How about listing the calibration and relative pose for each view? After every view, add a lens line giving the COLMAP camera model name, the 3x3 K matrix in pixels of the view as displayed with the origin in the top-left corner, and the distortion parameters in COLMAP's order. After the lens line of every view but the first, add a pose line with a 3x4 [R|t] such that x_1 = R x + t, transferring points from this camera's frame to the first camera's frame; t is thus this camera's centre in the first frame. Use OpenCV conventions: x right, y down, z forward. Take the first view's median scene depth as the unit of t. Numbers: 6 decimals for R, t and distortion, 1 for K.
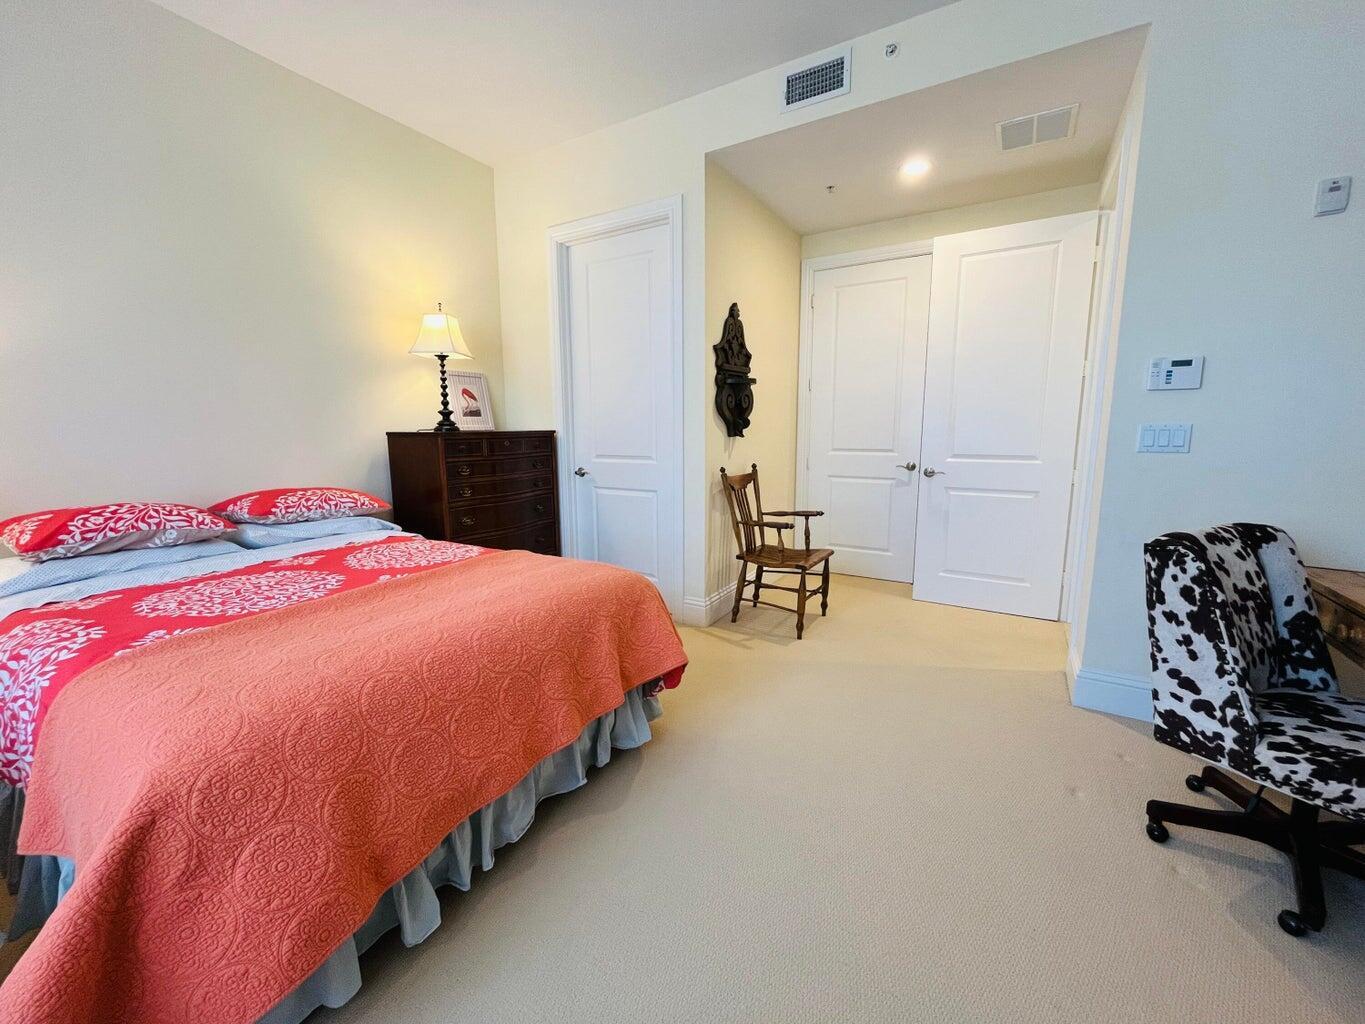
lens RADIAL K [[548.2, 0, 682.6], [0, 548.2, 507.6], [0, 0, 1]] dist [-0.000203, 0.000189]
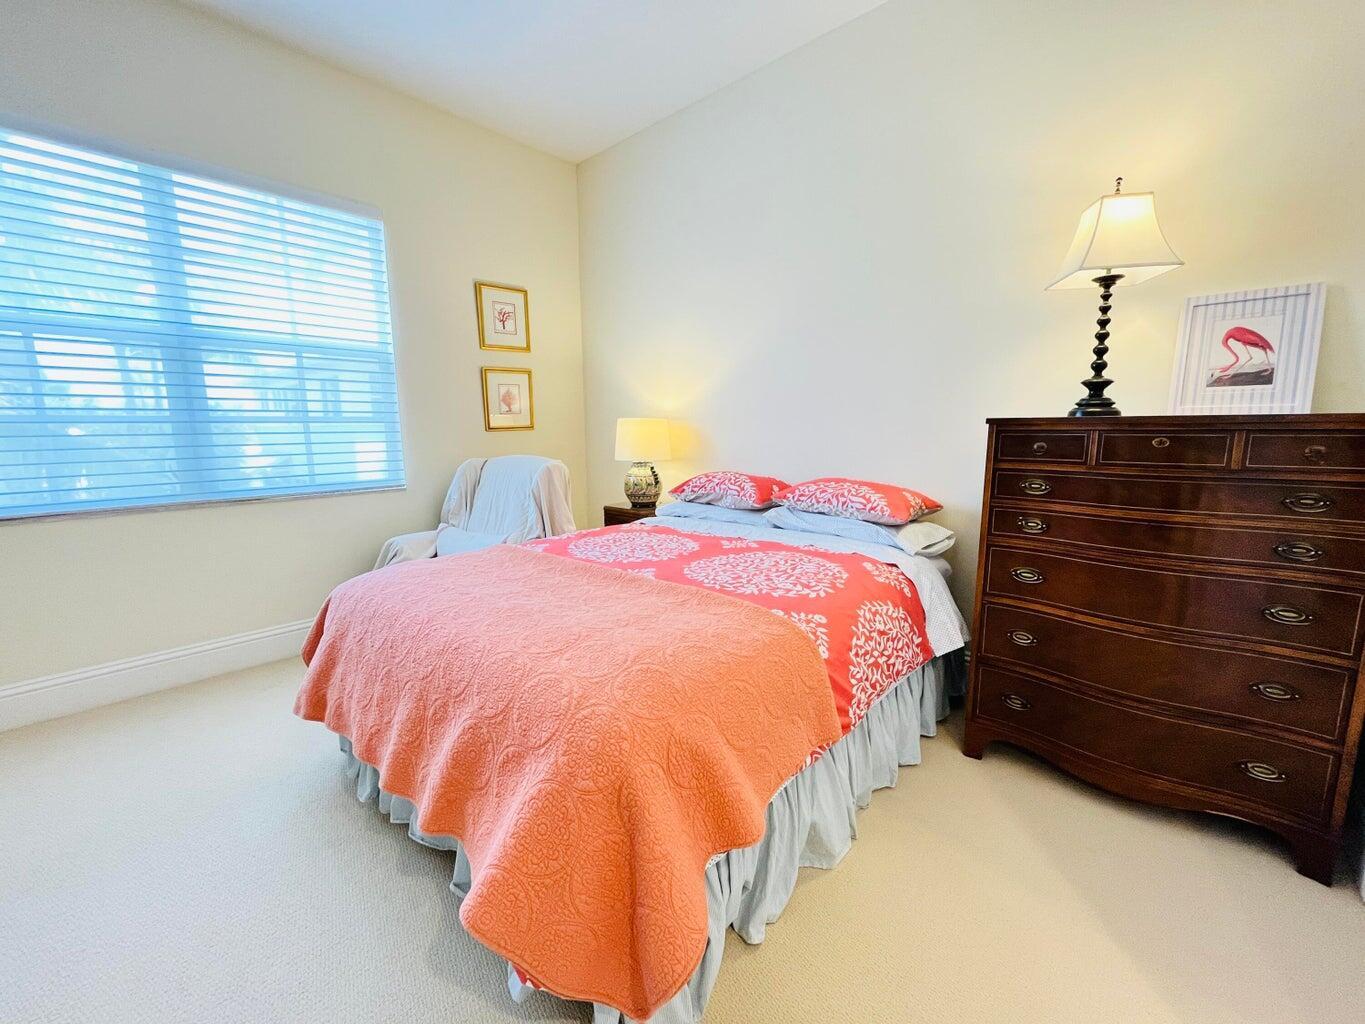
lens RADIAL K [[548.2, 0, 685.1], [0, 548.2, 513.0], [0, 0, 1]] dist [-0.000203, 0.000189]
pose [[-0.185766, 0.160882, -0.969334, 0.206619], [-0.138099, 0.972438, 0.187863, -0.093548], [0.972841, 0.168763, -0.158429, 0.713722]]
